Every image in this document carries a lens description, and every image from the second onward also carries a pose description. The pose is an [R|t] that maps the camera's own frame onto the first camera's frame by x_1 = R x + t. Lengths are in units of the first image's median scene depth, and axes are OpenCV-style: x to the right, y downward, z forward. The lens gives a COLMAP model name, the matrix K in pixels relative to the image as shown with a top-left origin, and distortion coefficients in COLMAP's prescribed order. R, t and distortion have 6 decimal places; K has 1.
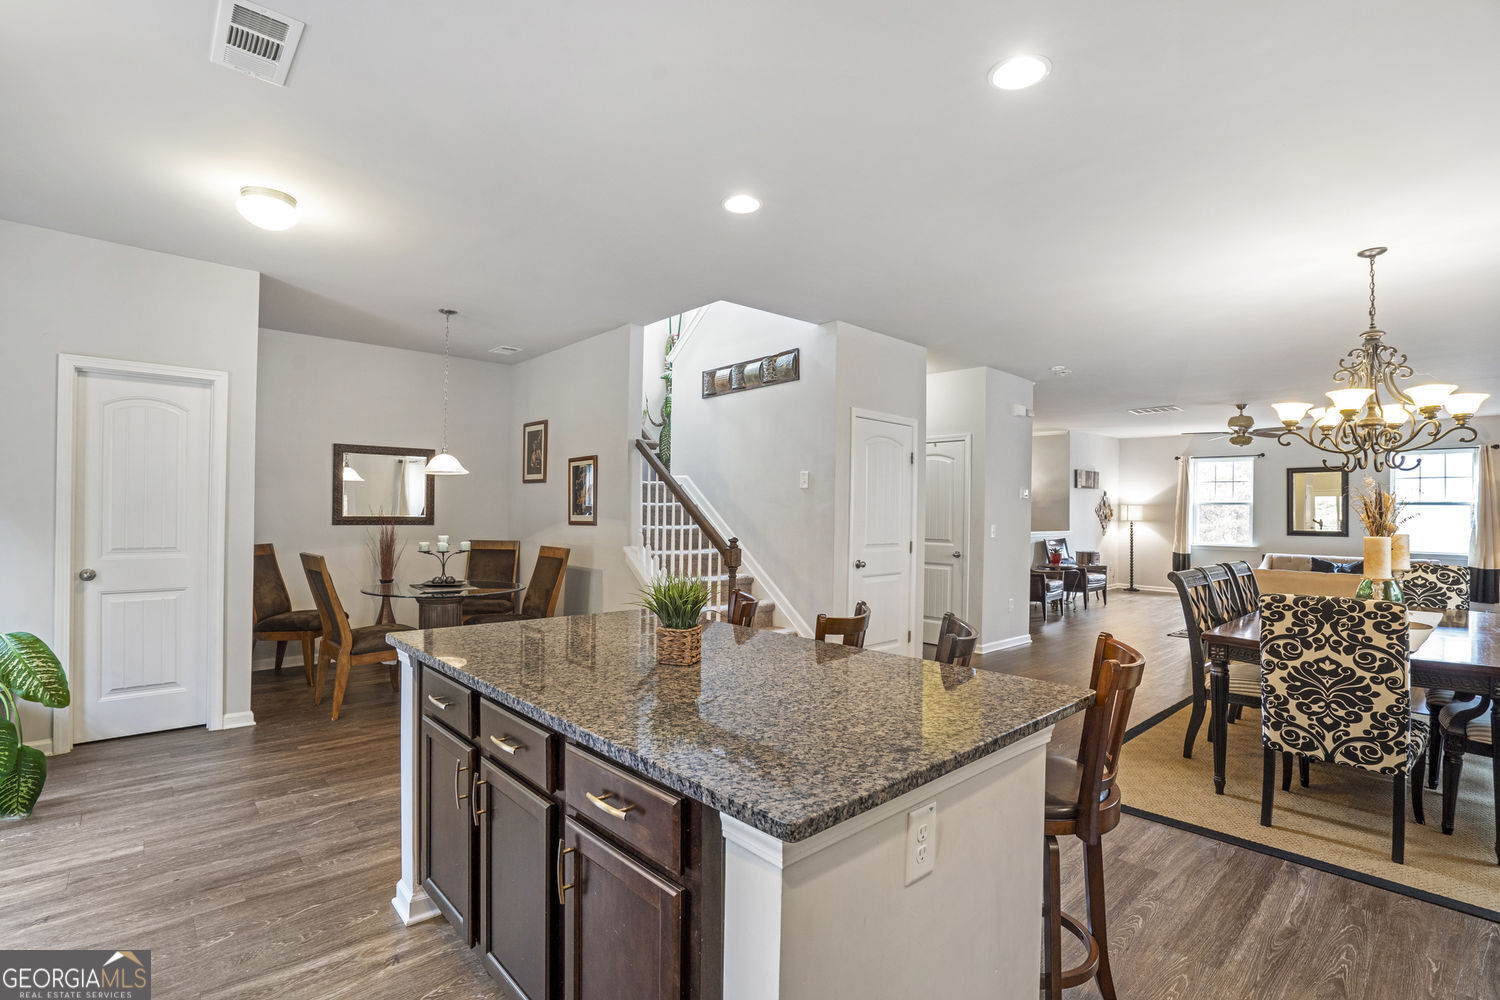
lens RADIAL K [[707.1, 0, 742.9], [0, 707.1, 499.8], [0, 0, 1]] dist [0.019477, 0.000139]
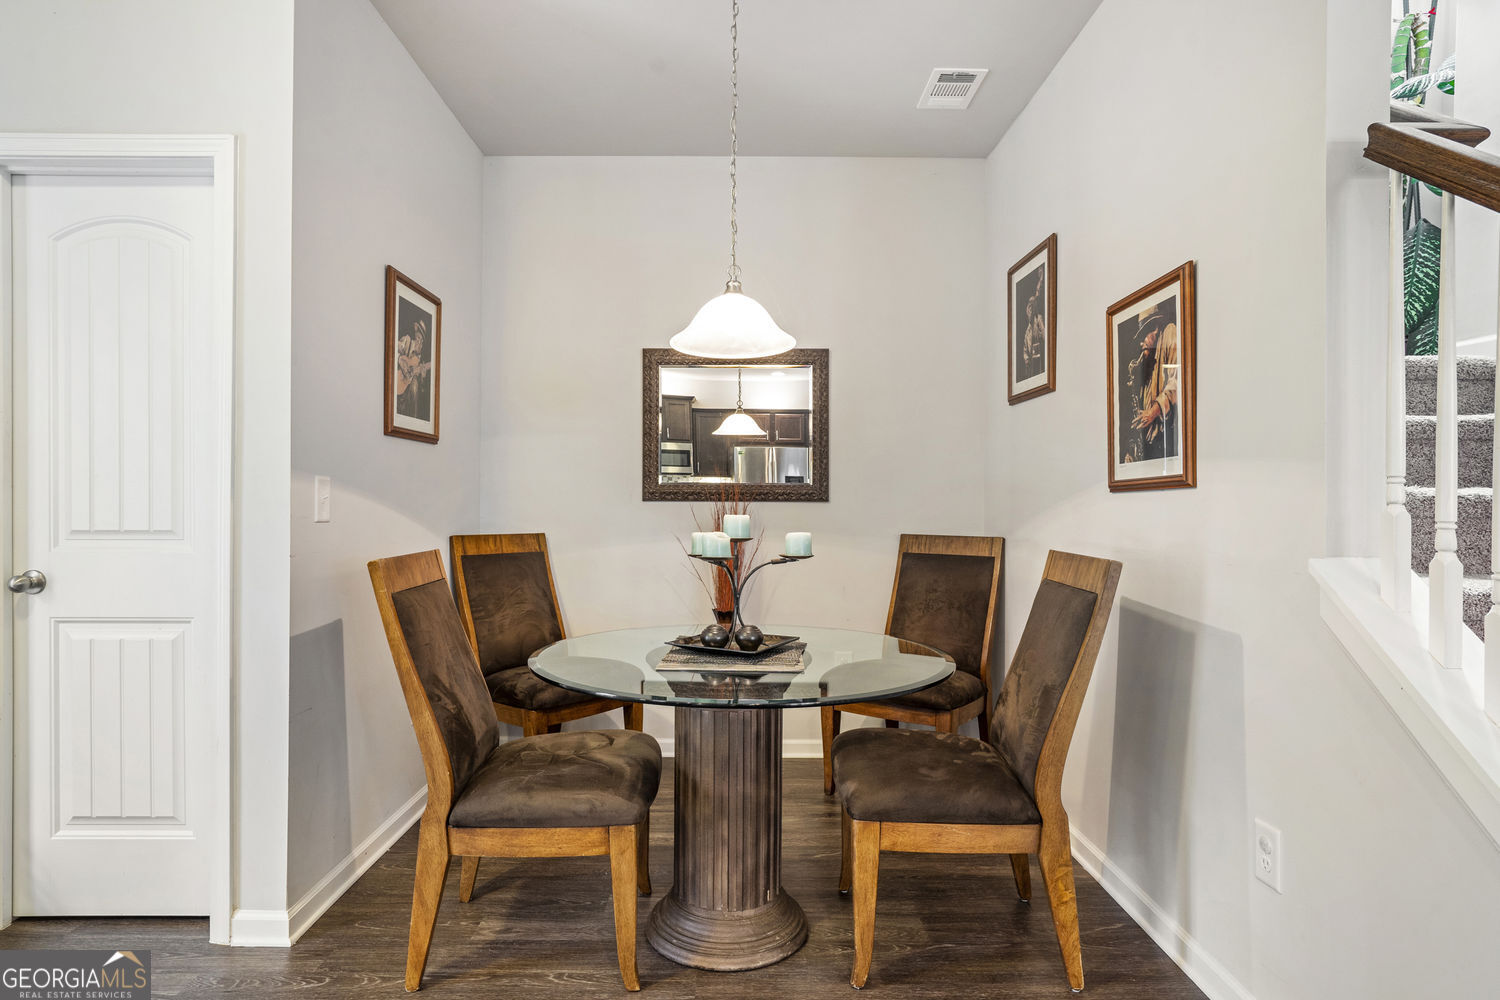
lens RADIAL K [[758.2, 0, 750.0], [0, 758.2, 500.0], [0, 0, 1]] dist [-0.001272, -0.000107]
pose [[0.725019, -0.014911, -0.688568, -0.123791], [0.017158, 0.999846, -0.003585, 0.038932], [0.688515, -0.009216, 0.725163, 0.641708]]
